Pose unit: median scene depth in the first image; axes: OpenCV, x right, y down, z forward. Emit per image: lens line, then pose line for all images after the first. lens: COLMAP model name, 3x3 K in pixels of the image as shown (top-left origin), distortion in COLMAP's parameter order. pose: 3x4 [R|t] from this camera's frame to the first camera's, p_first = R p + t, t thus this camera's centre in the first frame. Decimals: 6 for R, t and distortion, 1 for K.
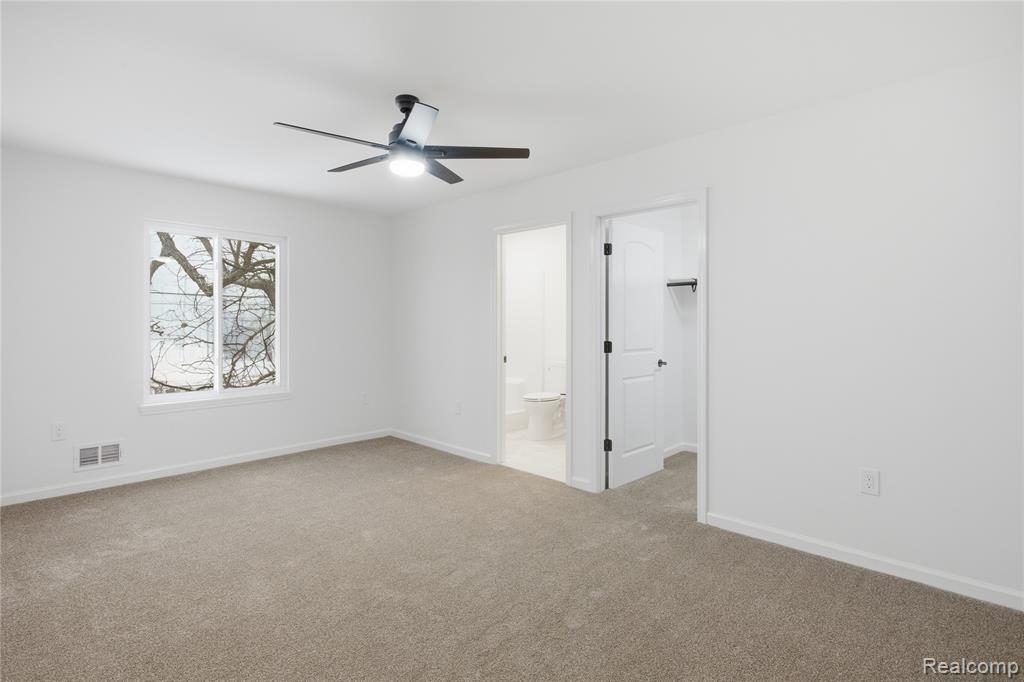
lens RADIAL K [[513.8, 0, 512.2], [0, 513.8, 321.3], [0, 0, 1]] dist [-0.001908, 0.001478]
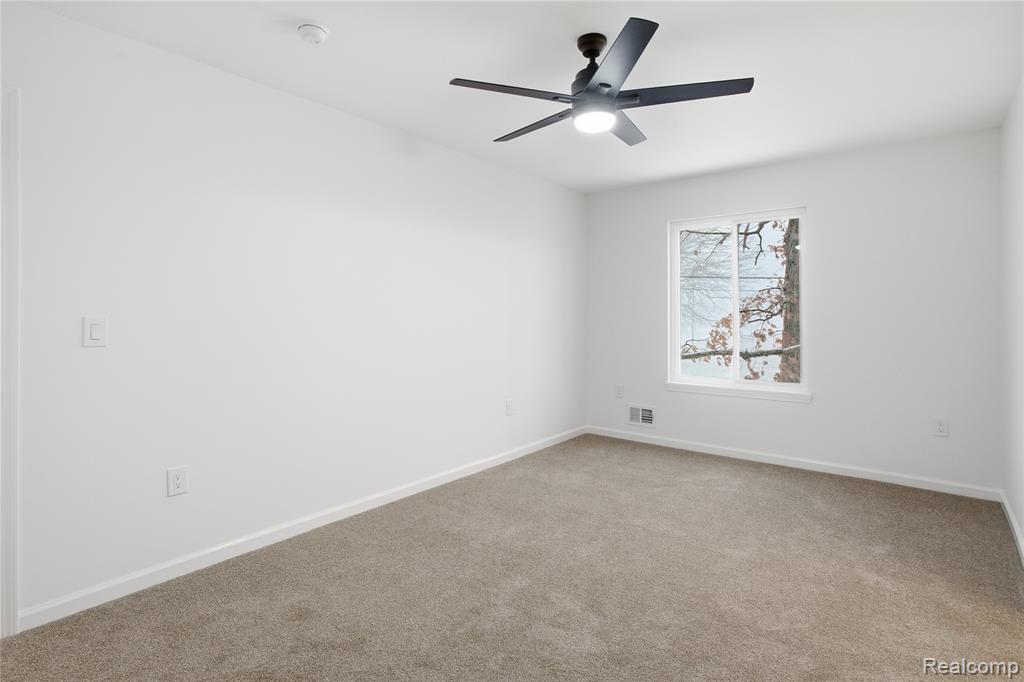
lens RADIAL K [[513.8, 0, 512.2], [0, 513.8, 321.3], [0, 0, 1]] dist [-0.001908, 0.001478]
pose [[0.085720, 0.016430, -0.996184, 0.437043], [0.003062, 0.999855, 0.016754, 0.004704], [0.996315, -0.004487, 0.085657, 0.578880]]
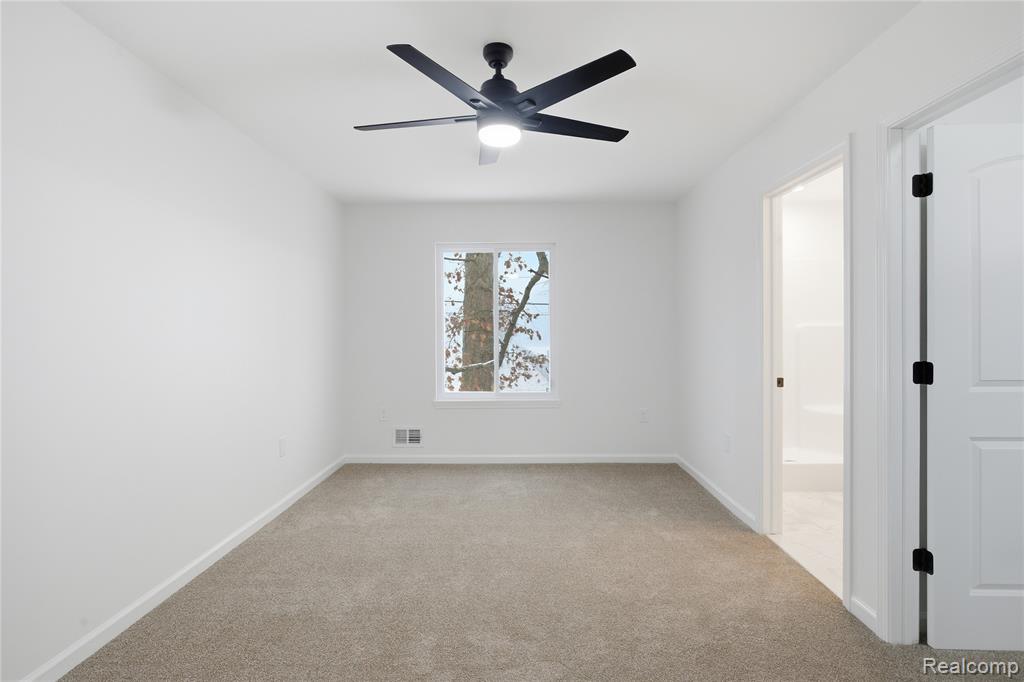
lens RADIAL K [[507.6, 0, 509.7], [0, 507.6, 334.1], [0, 0, 1]] dist [-0.003547, 0.001015]
pose [[0.680228, -0.000936, -0.733000, 0.277321], [0.006237, 0.999970, 0.004511, 0.005942], [0.732974, -0.007640, 0.680214, 0.343682]]
